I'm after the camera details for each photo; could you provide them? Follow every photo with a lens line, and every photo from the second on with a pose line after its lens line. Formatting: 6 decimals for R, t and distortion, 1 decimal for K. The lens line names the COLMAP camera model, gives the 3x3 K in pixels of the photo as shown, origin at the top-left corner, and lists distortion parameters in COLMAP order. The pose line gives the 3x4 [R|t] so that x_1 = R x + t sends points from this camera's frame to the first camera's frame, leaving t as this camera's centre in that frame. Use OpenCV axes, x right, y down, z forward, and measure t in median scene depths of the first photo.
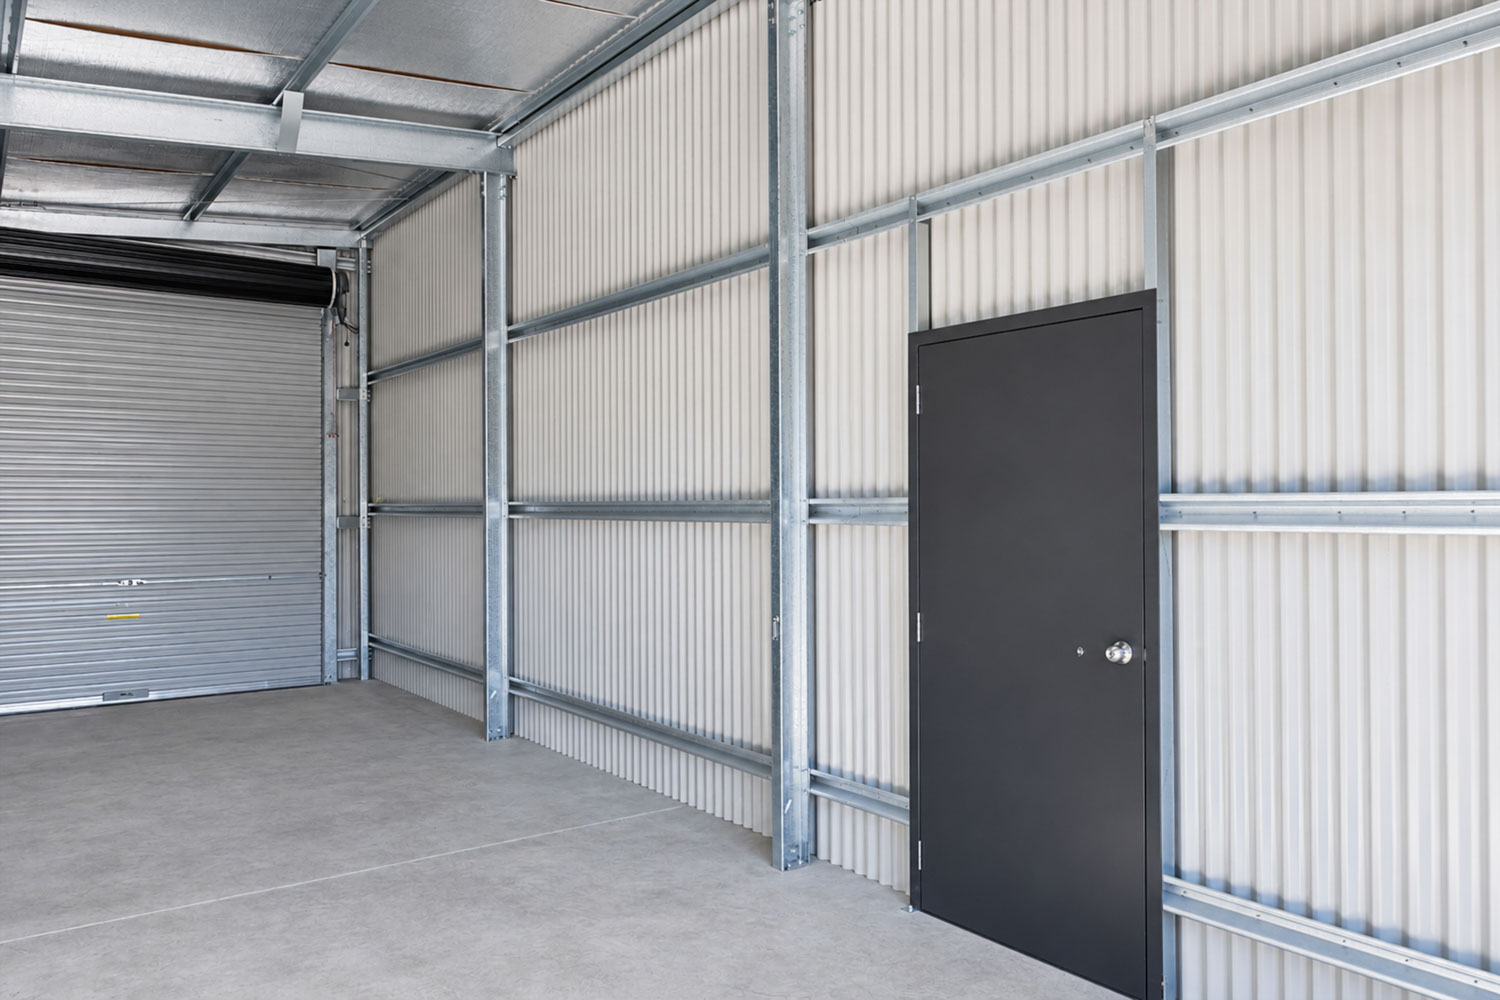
lens RADIAL K [[1103.0, 0, 750.0], [0, 1103.0, 503.4], [0, 0, 1]] dist [0.025495, -0.004438]
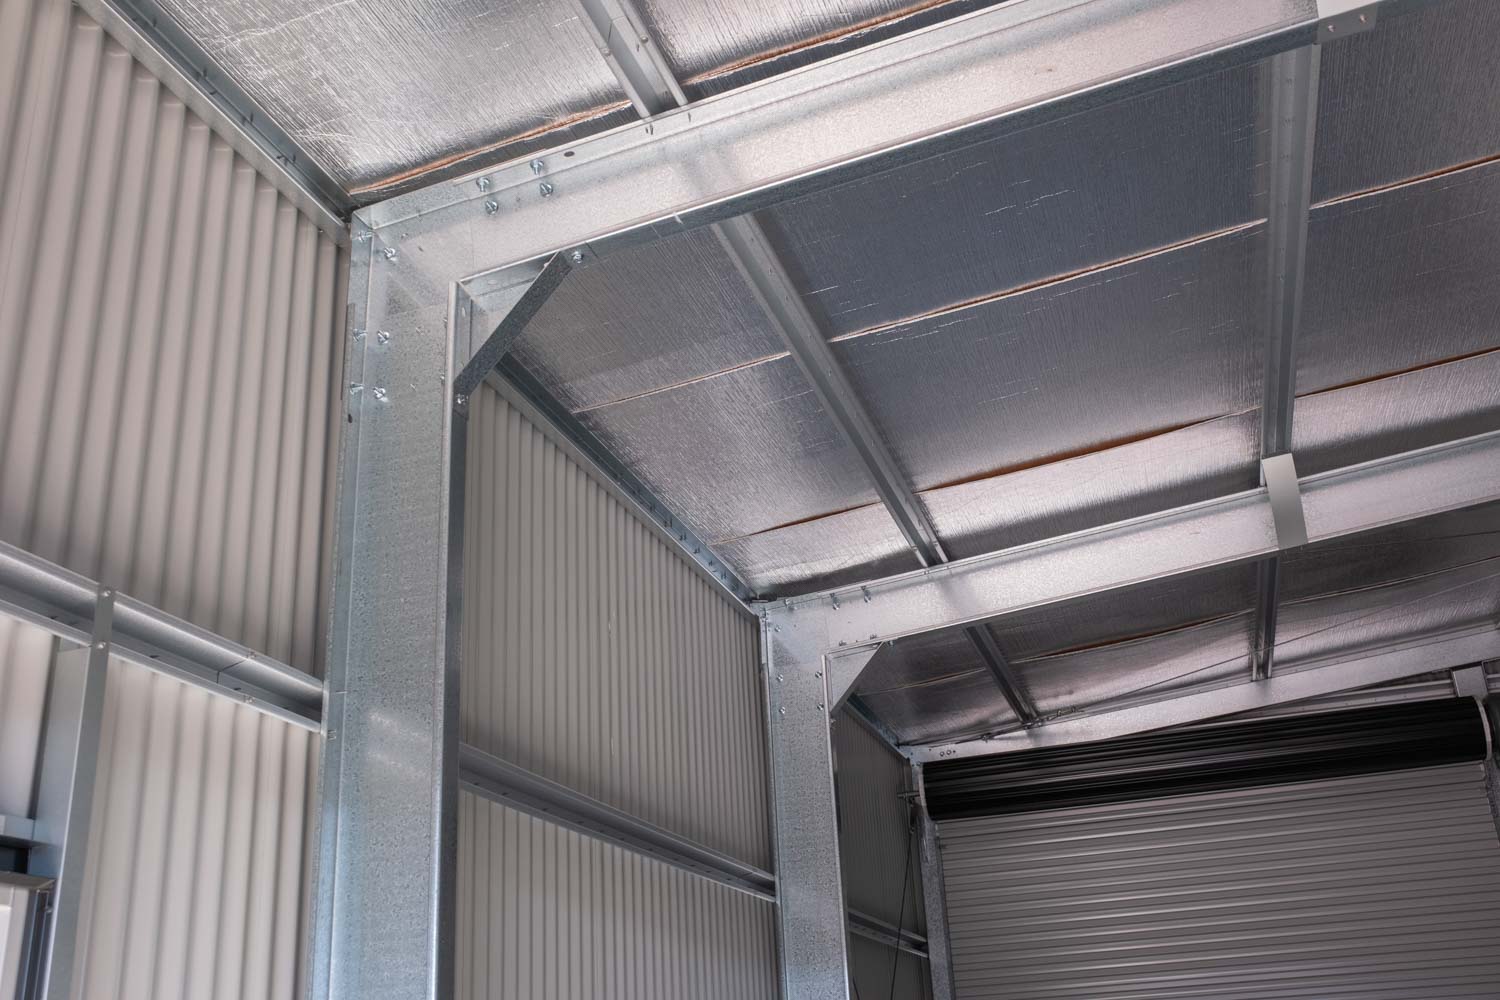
lens RADIAL K [[1460.9, 0, 743.1], [0, 1460.9, 490.2], [0, 0, 1]] dist [-0.032982, 0.000000]
pose [[0.596937, -0.338167, -0.727536, 0.020444], [0.053936, 0.921690, -0.384158, -0.040901], [0.800473, 0.190078, 0.568431, 0.276061]]
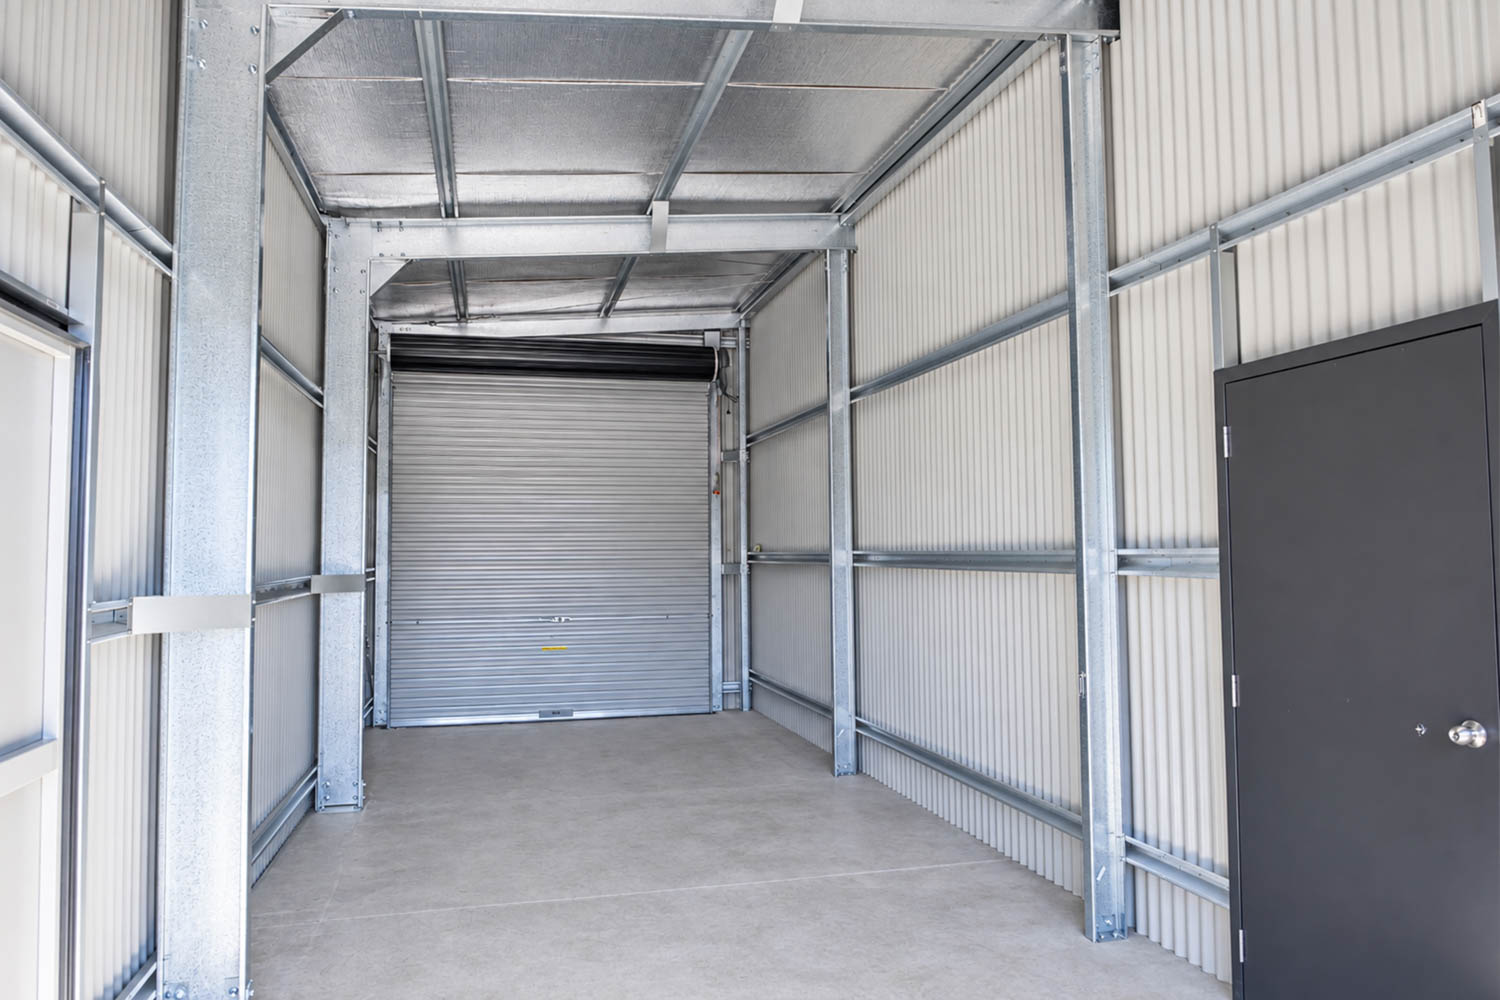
lens RADIAL K [[1037.7, 0, 747.7], [0, 1037.7, 499.3], [0, 0, 1]] dist [-0.001442, 0.005866]
pose [[0.929720, -0.023125, -0.367540, 0.070512], [0.005575, 0.998796, -0.048738, -0.004208], [0.368225, 0.043264, 0.928730, 0.036408]]
